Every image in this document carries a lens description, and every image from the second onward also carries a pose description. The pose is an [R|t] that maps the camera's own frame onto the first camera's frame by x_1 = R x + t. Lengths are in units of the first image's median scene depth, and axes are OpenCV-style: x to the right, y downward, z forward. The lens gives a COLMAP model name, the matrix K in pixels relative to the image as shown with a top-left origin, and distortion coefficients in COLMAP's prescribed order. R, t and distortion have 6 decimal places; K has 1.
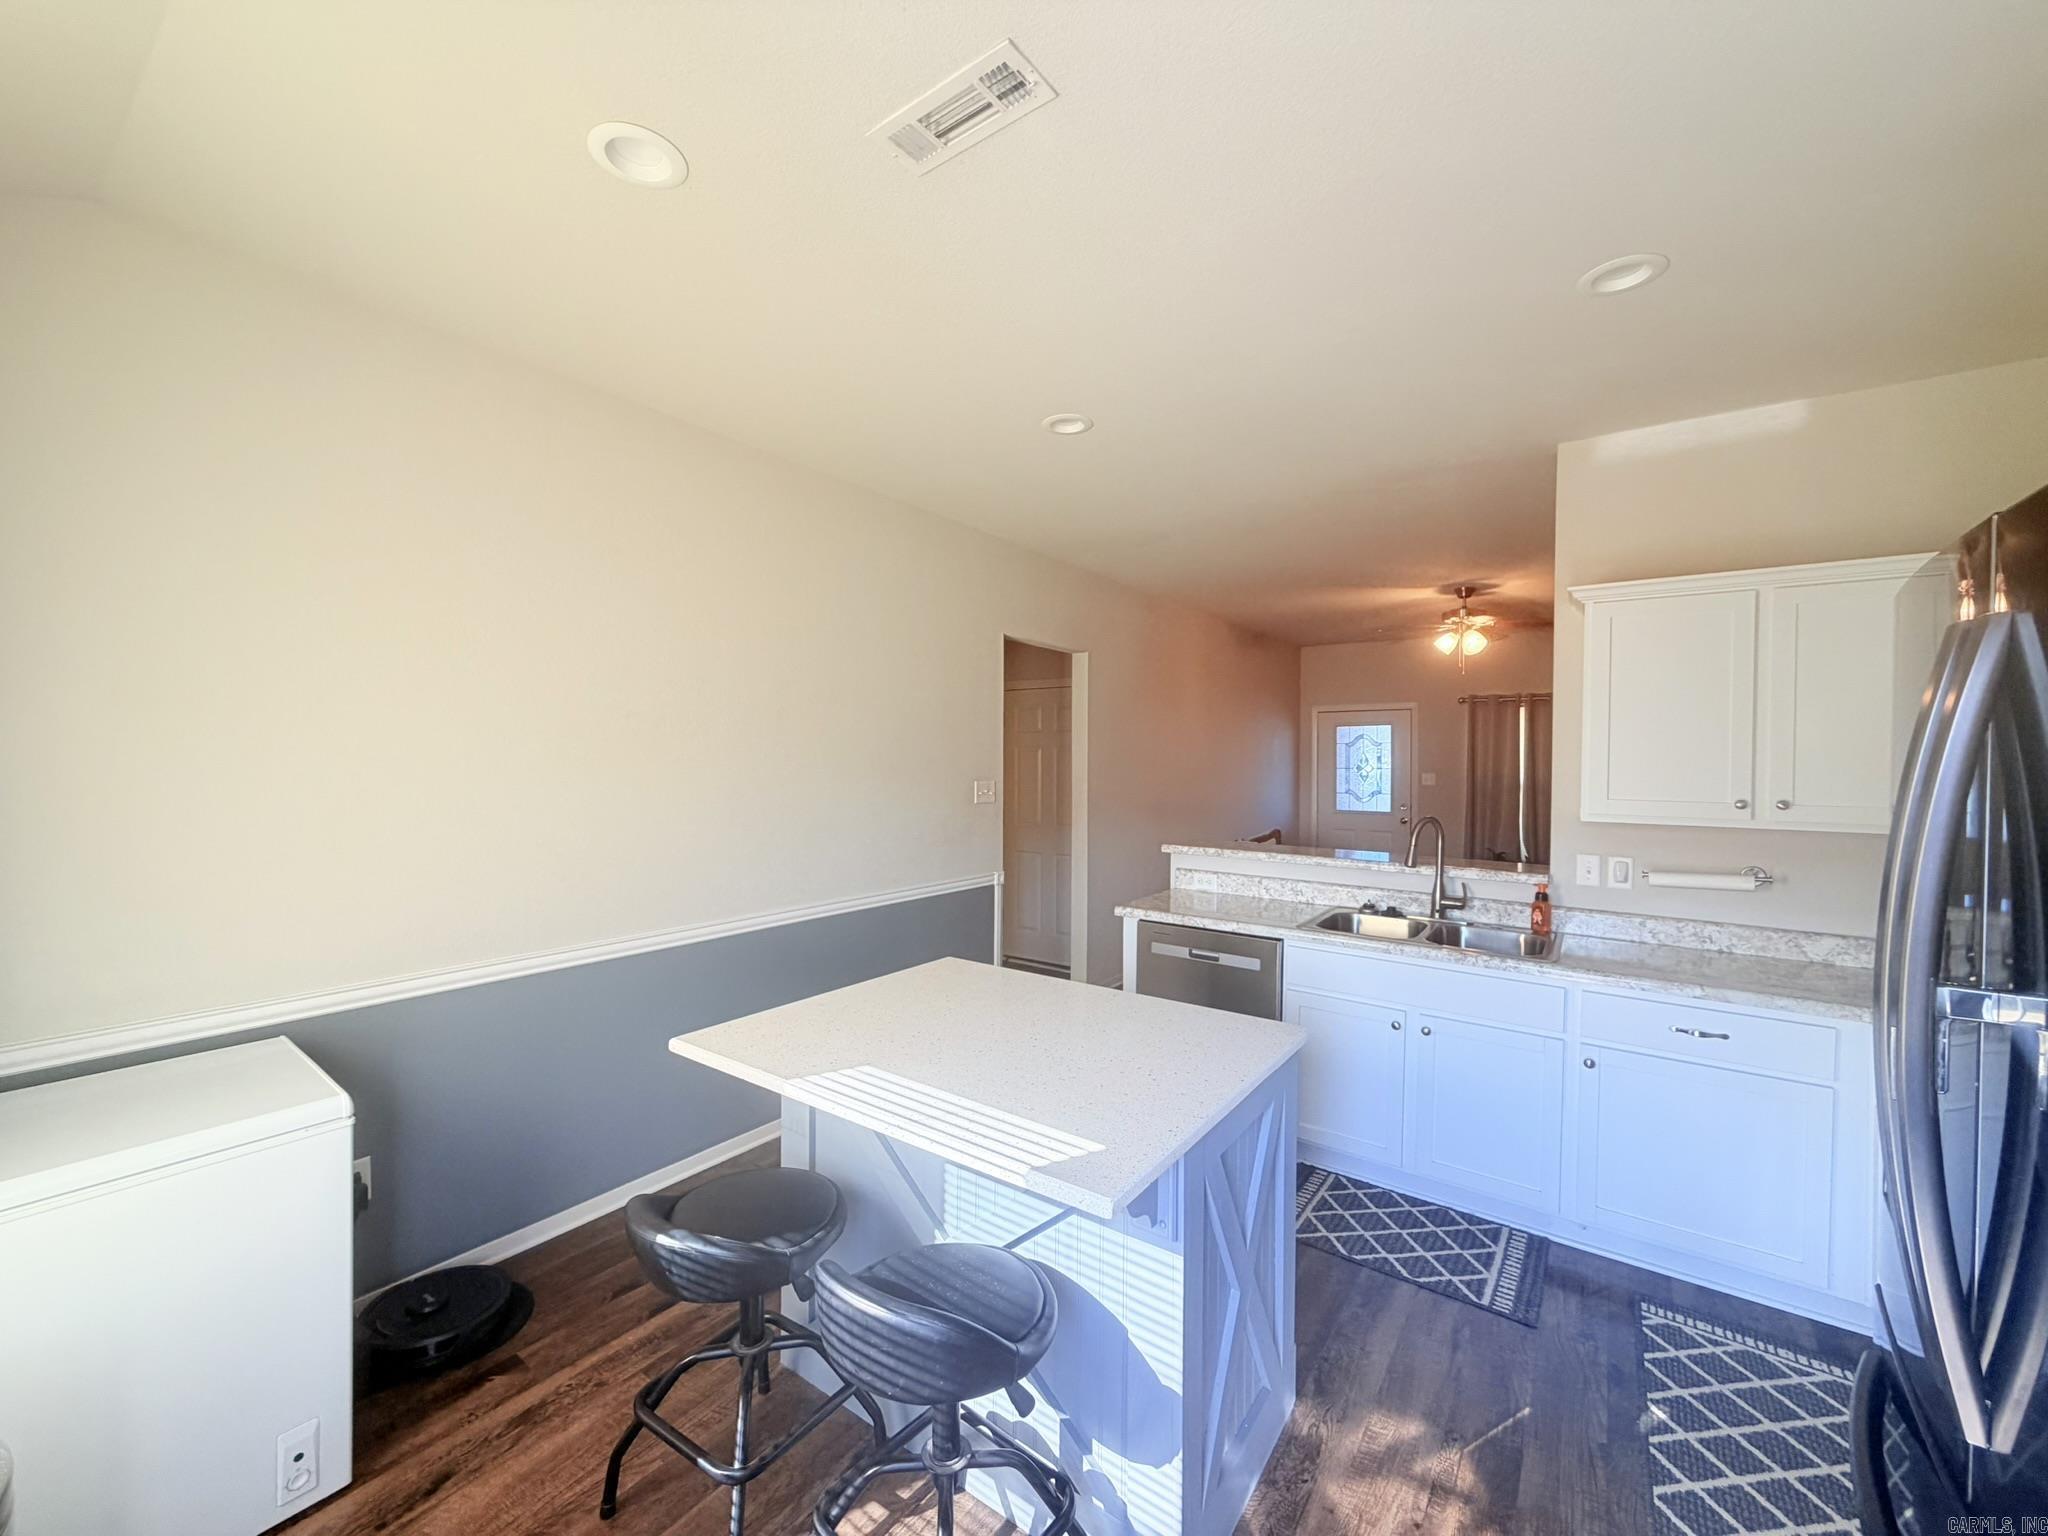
lens RADIAL K [[819.1, 0, 1015.0], [0, 819.1, 762.7], [0, 0, 1]] dist [-0.000504, 0.000082]
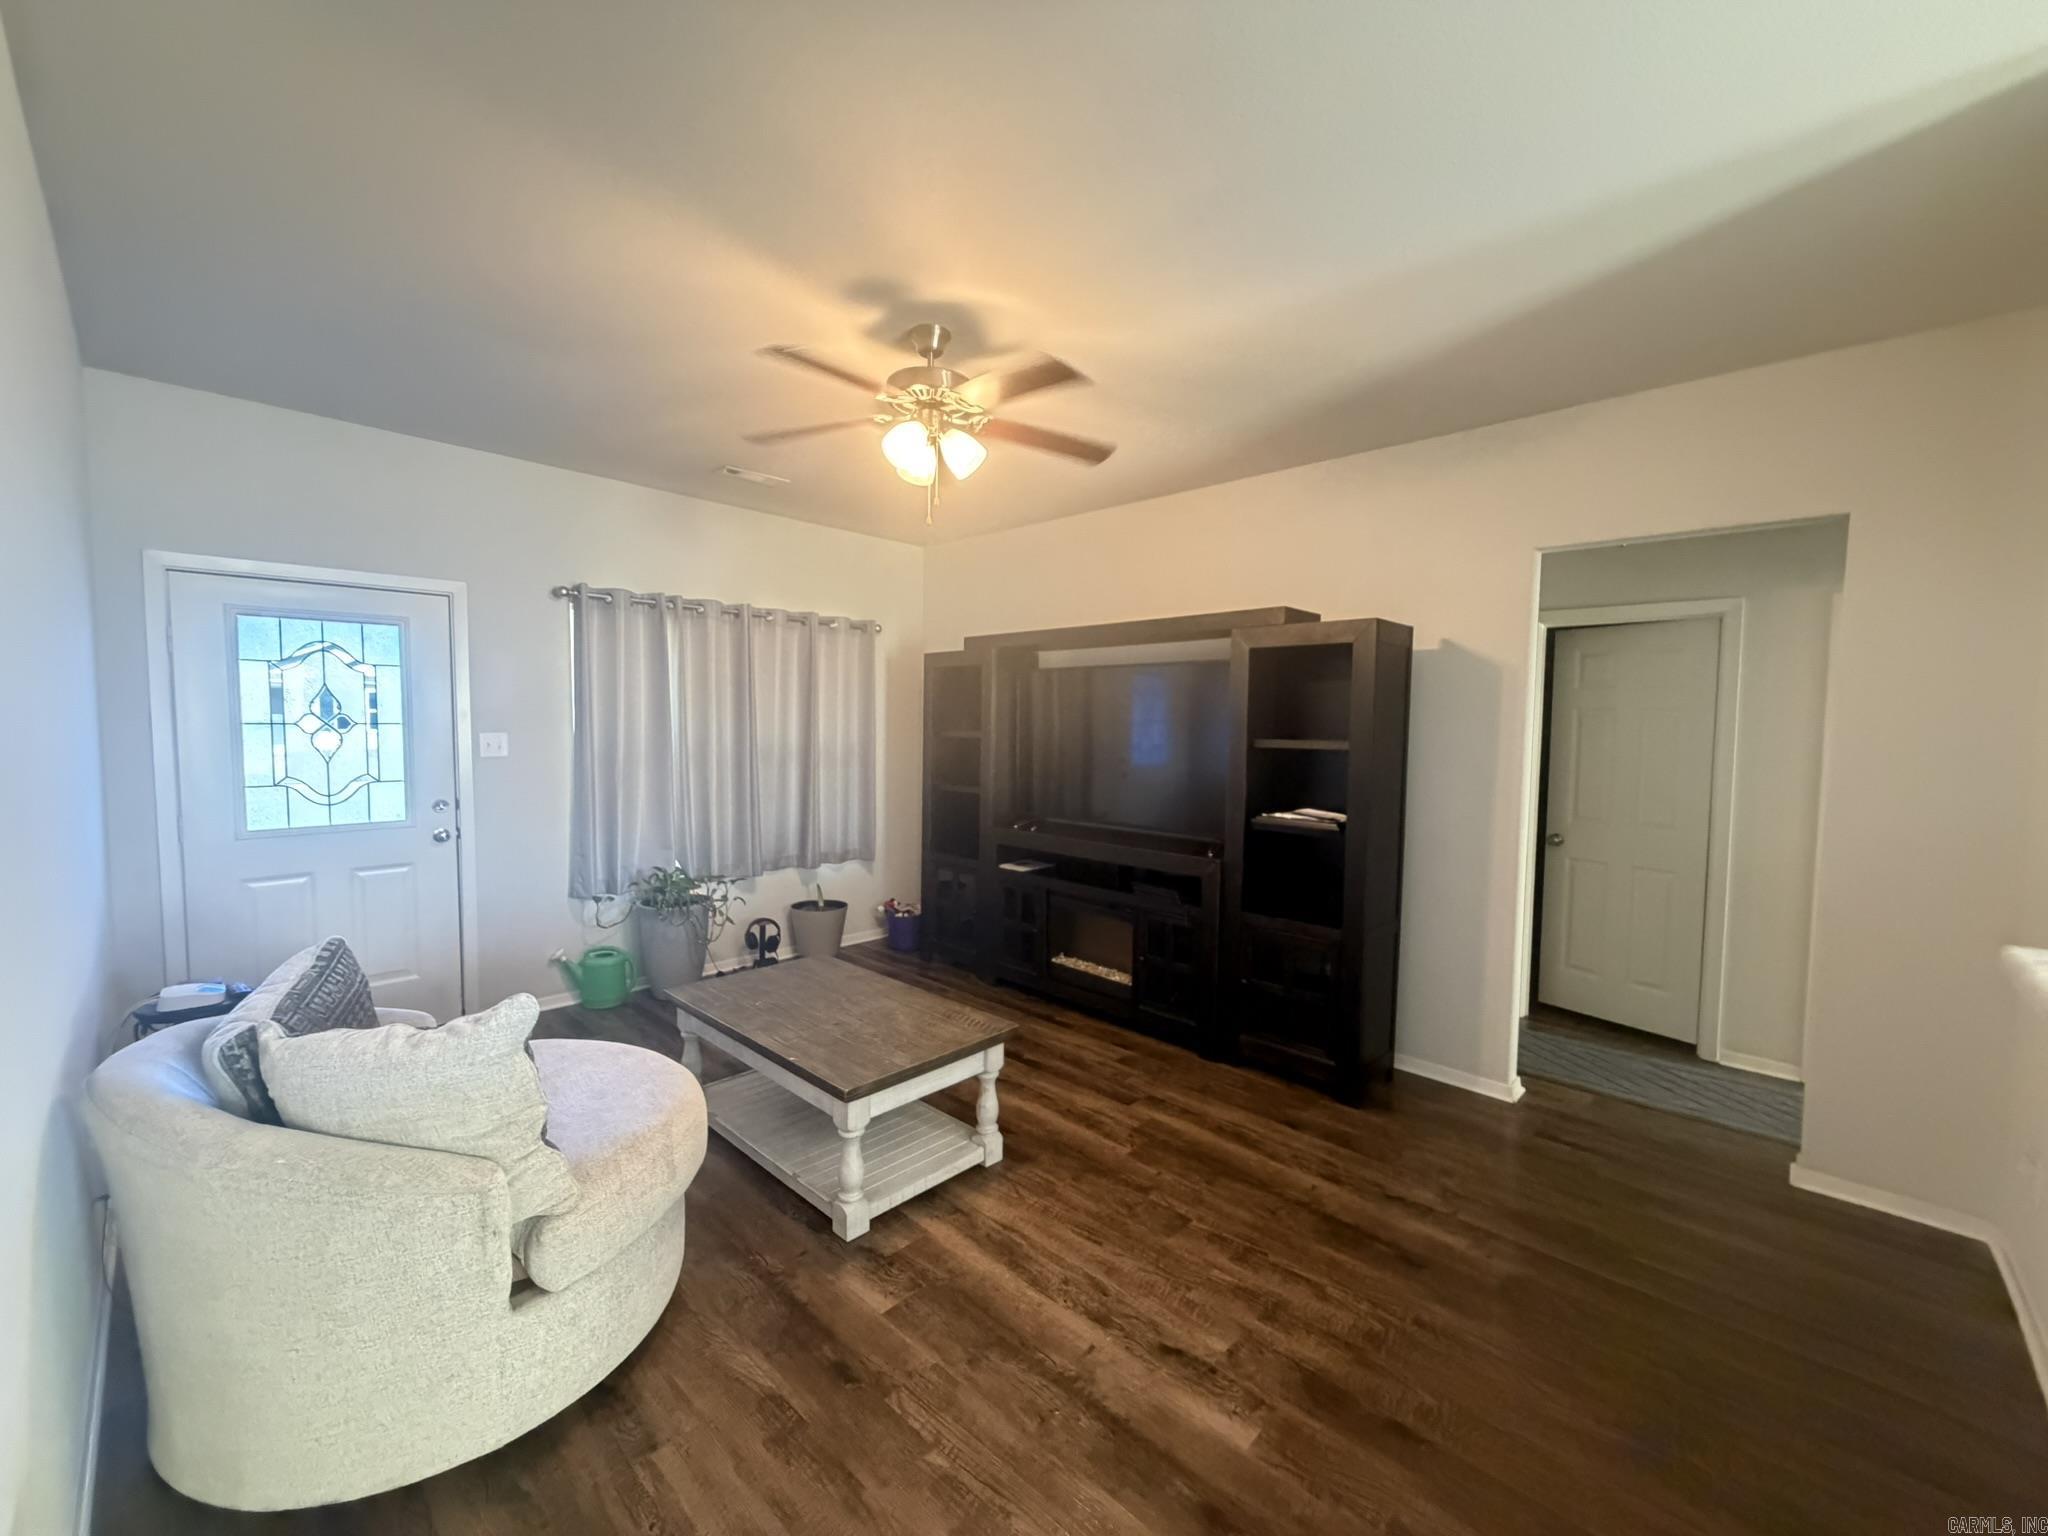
lens RADIAL K [[819.1, 0, 1025.5], [0, 819.1, 773.6], [0, 0, 1]] dist [-0.000504, 0.000082]
pose [[0.129026, -0.066298, 0.989422, 0.155373], [-0.004282, 0.997716, 0.067412, 0.006300], [-0.991632, -0.012935, 0.128447, 1.635718]]
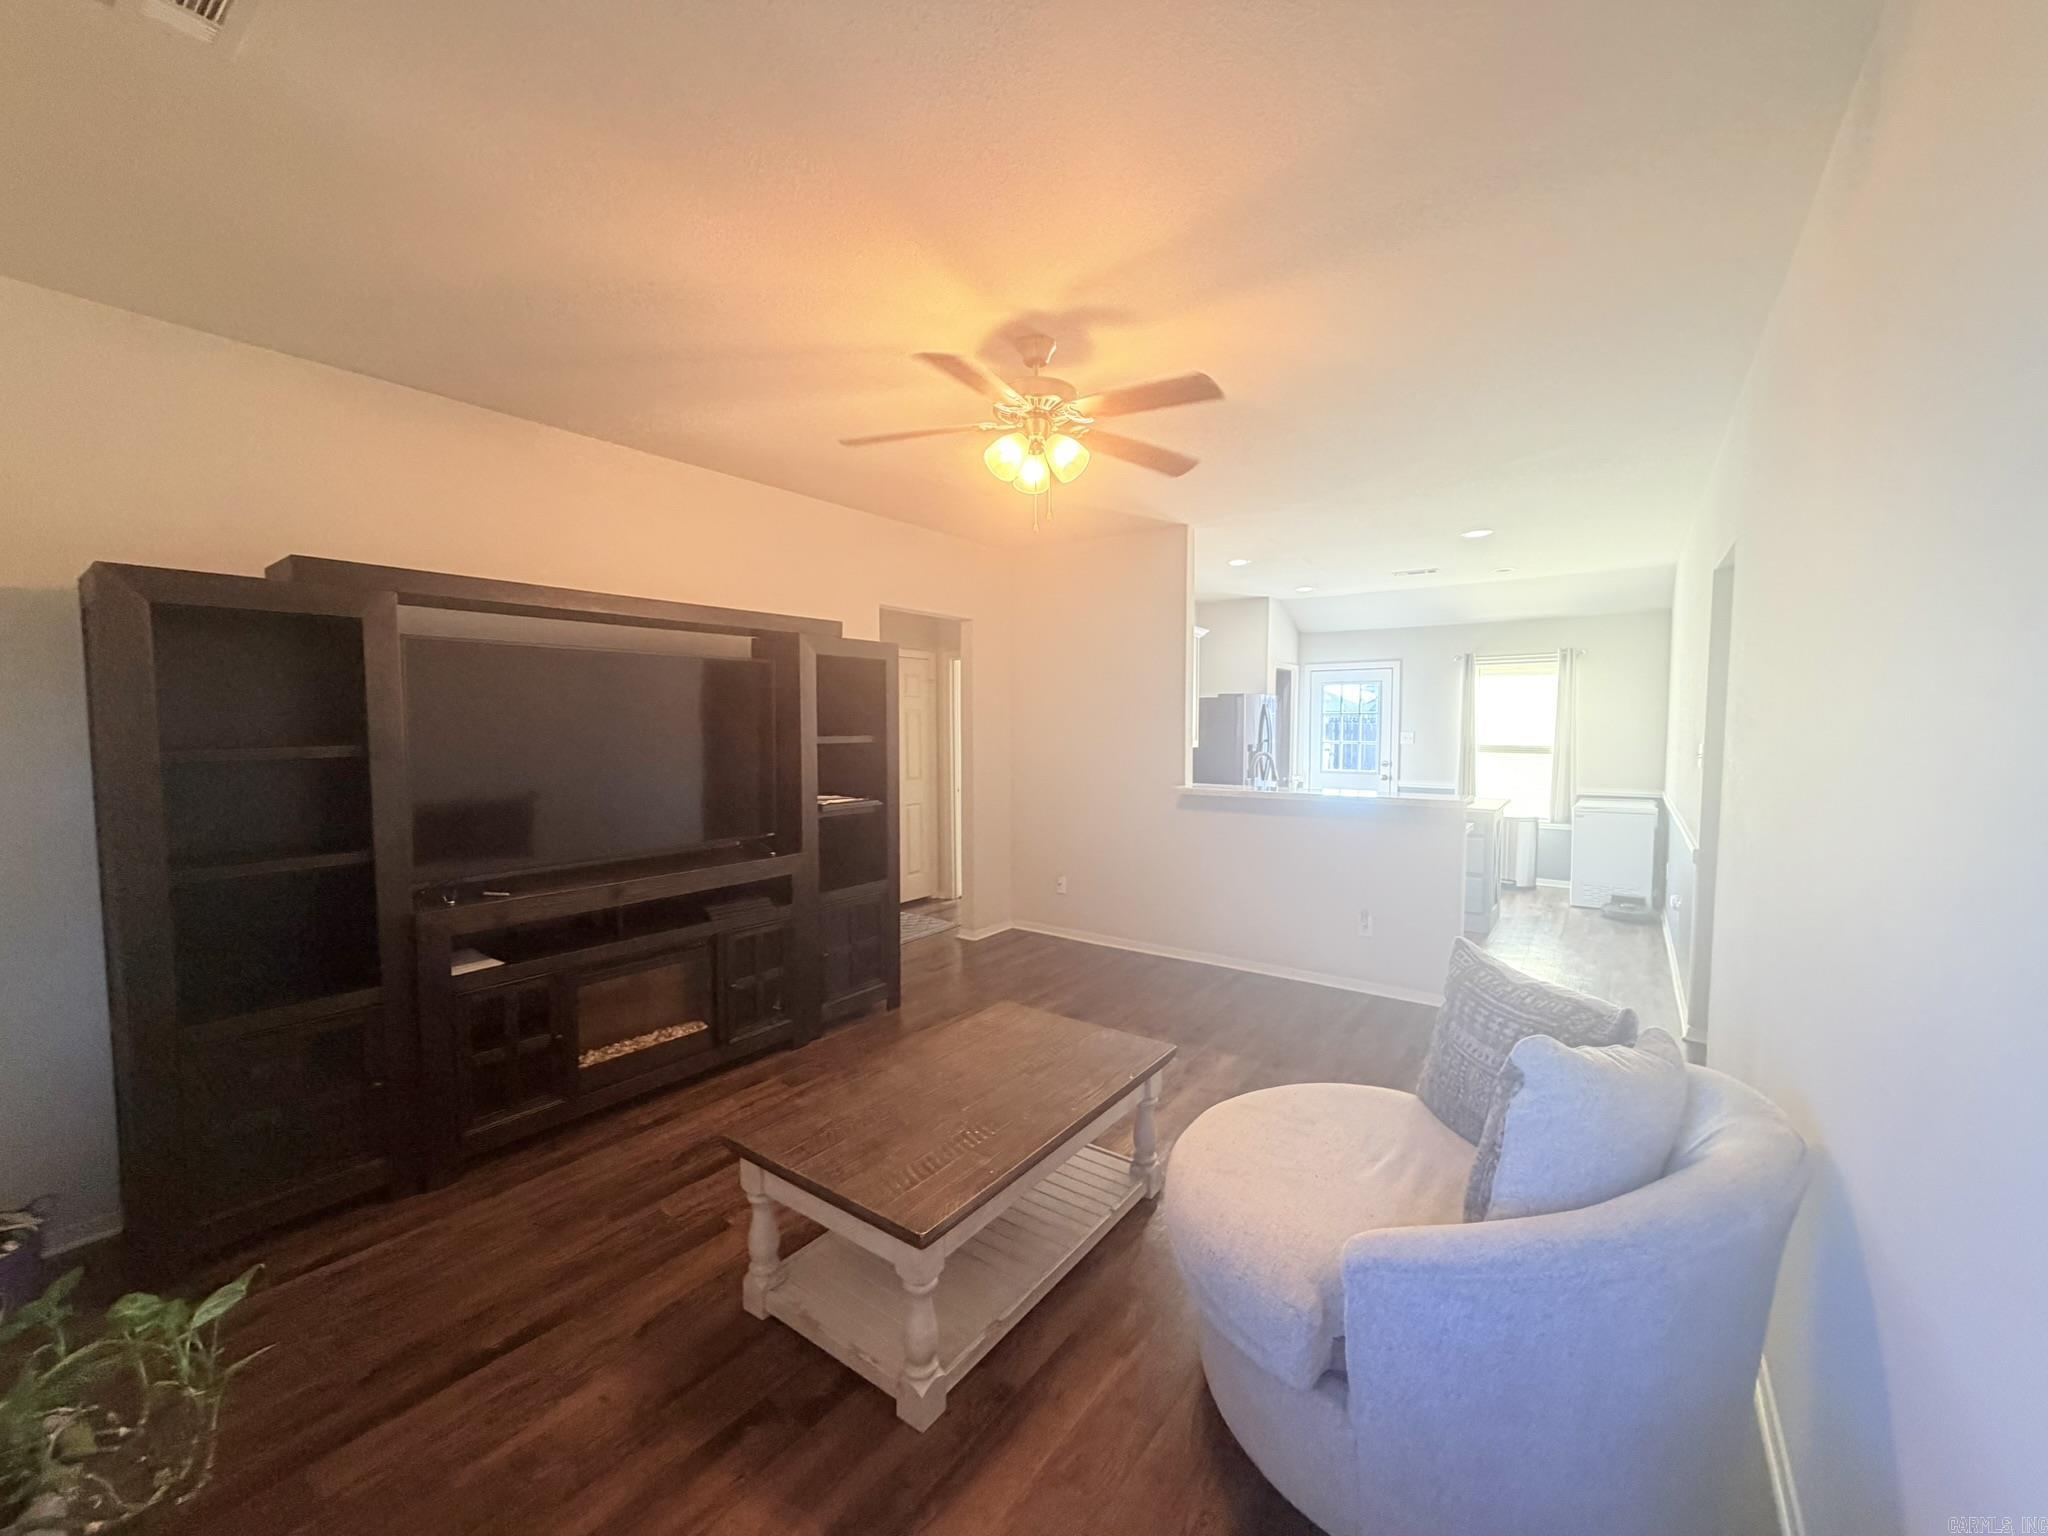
lens RADIAL K [[819.1, 0, 1023.5], [0, 819.1, 769.2], [0, 0, 1]] dist [-0.000504, 0.000082]
pose [[-0.999917, -0.010250, -0.007812, 1.045041], [-0.010772, 0.997489, 0.069995, -0.009371], [0.007075, 0.070073, -0.997517, 2.764670]]
